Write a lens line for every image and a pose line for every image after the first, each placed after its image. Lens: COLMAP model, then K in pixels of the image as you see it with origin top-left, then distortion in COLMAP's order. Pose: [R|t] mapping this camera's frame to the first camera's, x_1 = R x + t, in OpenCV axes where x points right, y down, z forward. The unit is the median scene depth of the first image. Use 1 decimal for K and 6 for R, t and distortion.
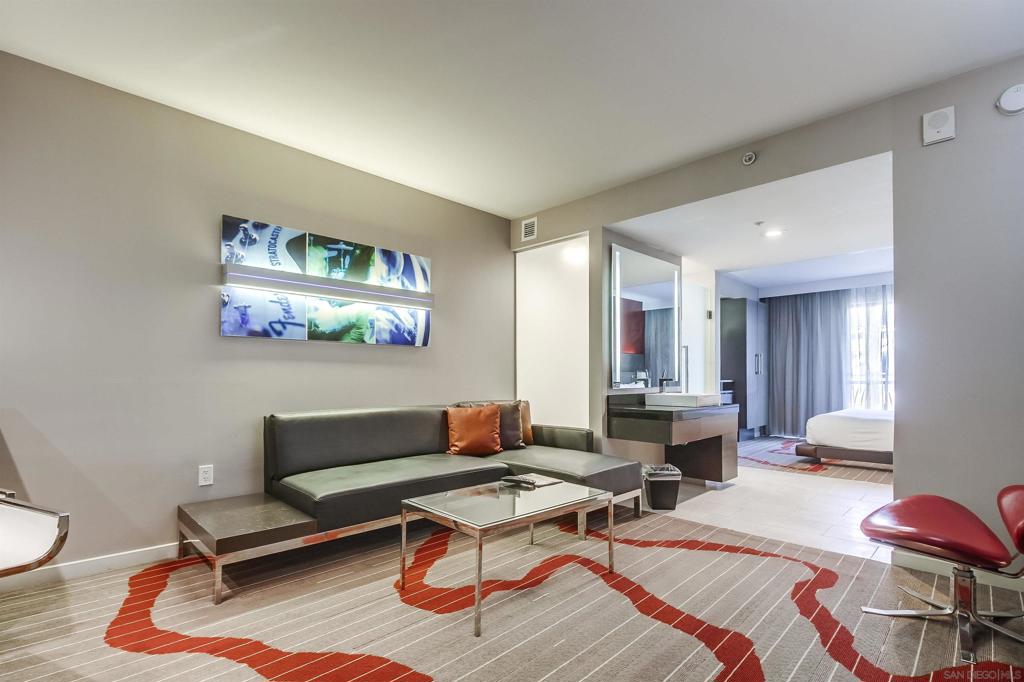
lens RADIAL K [[491.1, 0, 531.3], [0, 491.1, 373.0], [0, 0, 1]] dist [0.000294, -0.000431]
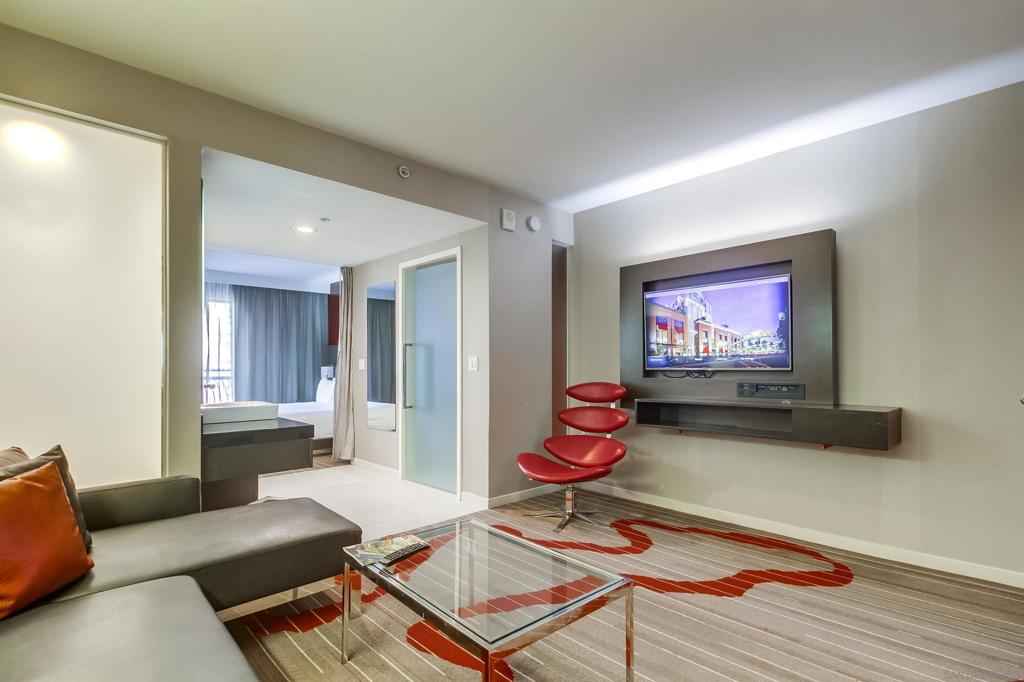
lens RADIAL K [[478.1, 0, 525.4], [0, 478.1, 363.4], [0, 0, 1]] dist [0.000248, -0.000069]
pose [[0.040852, 0.006475, 0.999144, -0.500812], [-0.008950, 0.999941, -0.006114, -0.023737], [-0.999125, -0.008692, 0.040907, 0.625521]]
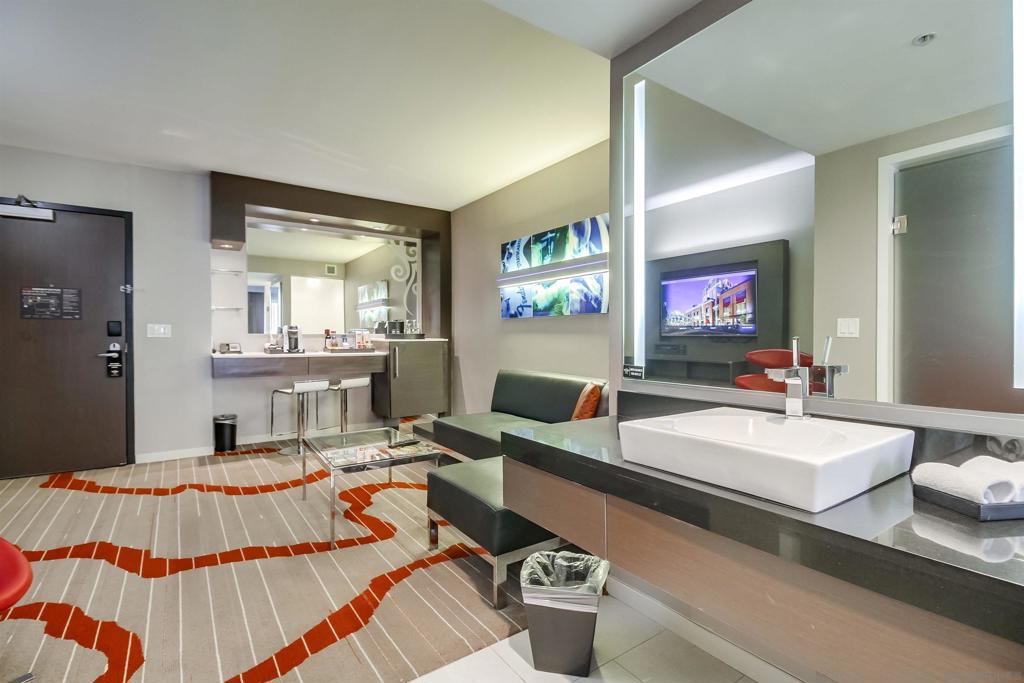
lens RADIAL K [[471.9, 0, 519.8], [0, 471.9, 340.8], [0, 0, 1]] dist [0.003426, -0.010025]
pose [[-0.199280, 0.006818, -0.979919, 0.728202], [0.009780, 0.999940, 0.004968, -0.009331], [0.979894, -0.008594, -0.199335, 1.121337]]
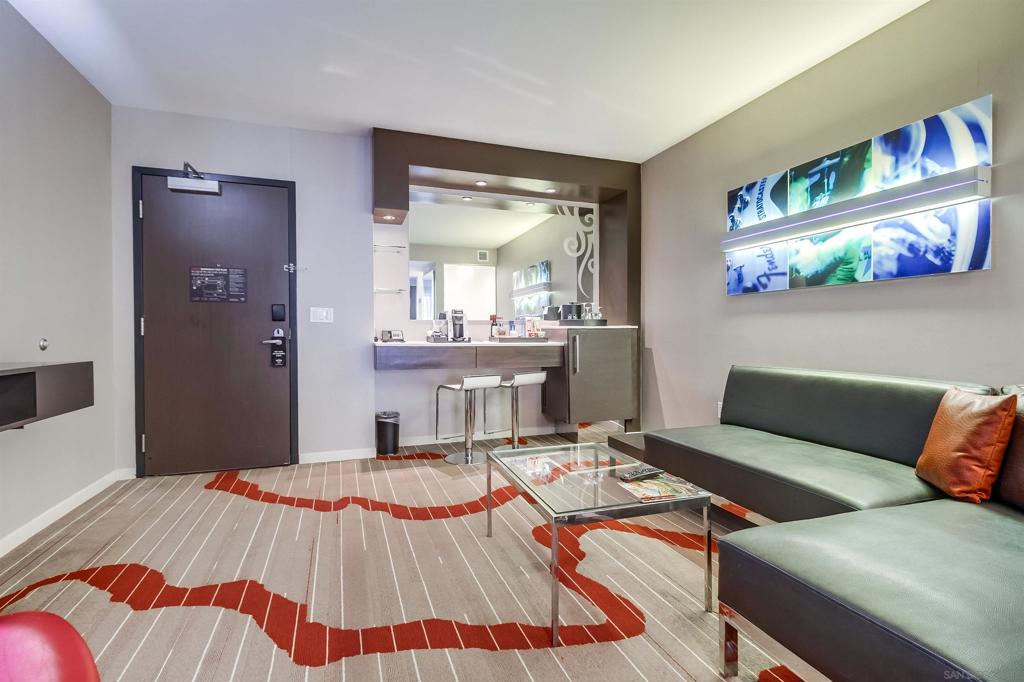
lens RADIAL K [[487.2, 0, 521.9], [0, 487.2, 341.0], [0, 0, 1]] dist [0.000158, -0.000594]
pose [[-0.453080, 0.013849, -0.891362, 0.518648], [0.009985, 0.999895, 0.010460, 0.012583], [0.891414, -0.004161, -0.453171, 0.891290]]
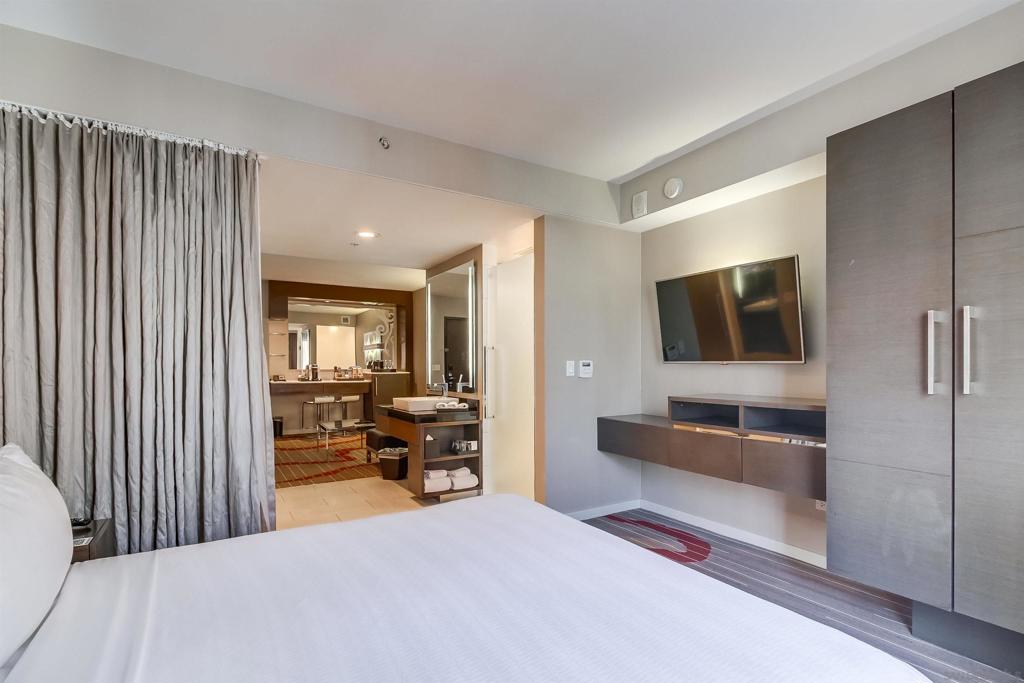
lens RADIAL K [[491.1, 0, 531.3], [0, 491.1, 373.5], [0, 0, 1]] dist [0.000294, -0.000431]
pose [[-0.247573, 0.013704, -0.968772, 1.573685], [0.011229, 0.999873, 0.011275, -0.024915], [0.968804, -0.008087, -0.247695, 1.817305]]
